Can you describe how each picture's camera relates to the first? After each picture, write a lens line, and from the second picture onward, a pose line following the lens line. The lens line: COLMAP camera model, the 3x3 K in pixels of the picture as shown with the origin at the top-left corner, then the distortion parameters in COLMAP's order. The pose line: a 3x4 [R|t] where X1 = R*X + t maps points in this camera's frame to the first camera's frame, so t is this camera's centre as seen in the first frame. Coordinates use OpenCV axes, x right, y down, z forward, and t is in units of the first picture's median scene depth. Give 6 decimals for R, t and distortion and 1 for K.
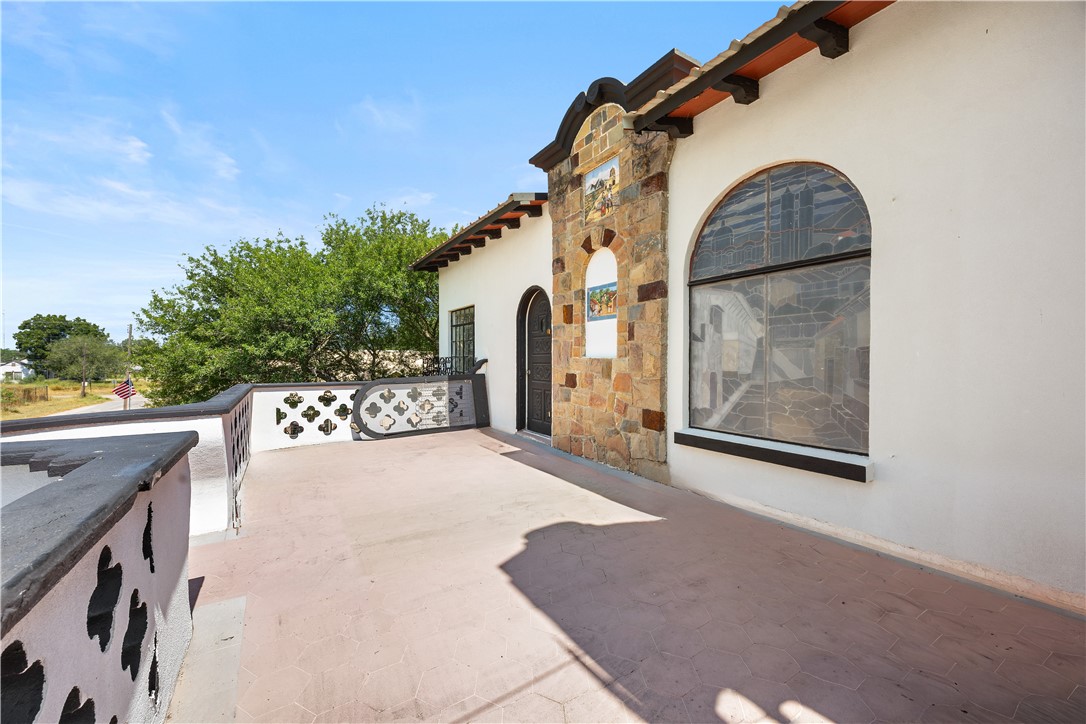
lens RADIAL K [[420.9, 0, 563.2], [0, 420.9, 365.1], [0, 0, 1]] dist [-0.000961, -0.000148]
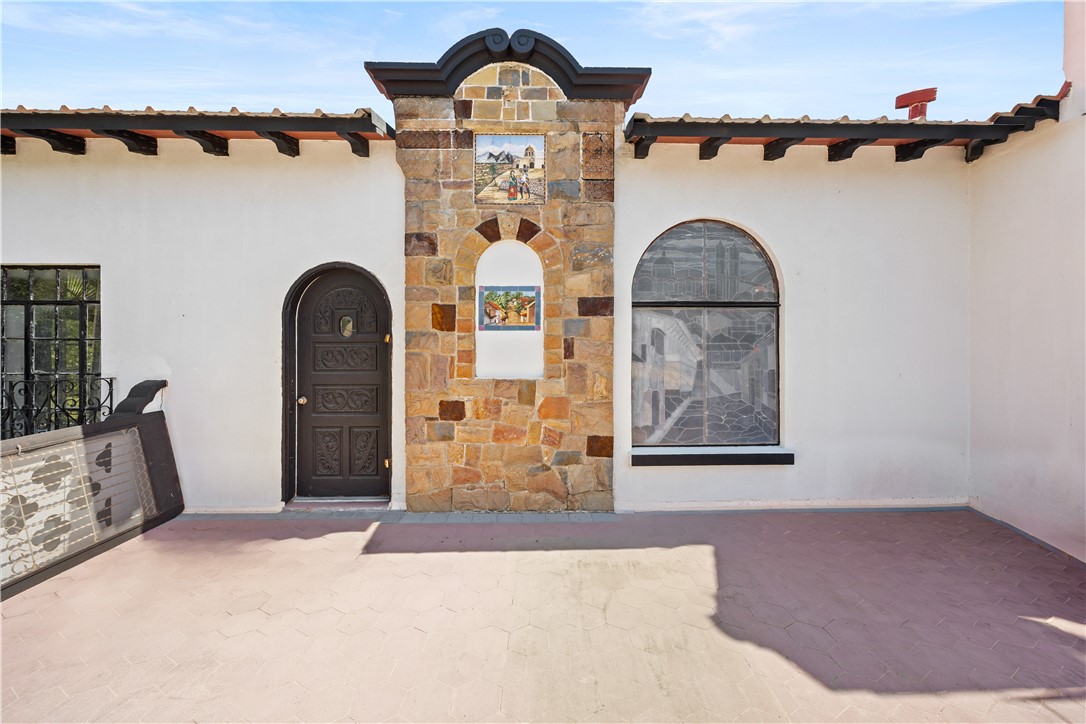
lens RADIAL K [[420.9, 0, 543.9], [0, 420.9, 351.0], [0, 0, 1]] dist [-0.000961, -0.000148]
pose [[0.540763, -0.005618, 0.841156, -0.596667], [0.010443, 0.999945, -0.000035, -0.075452], [-0.841110, 0.008803, 0.540792, 0.573901]]
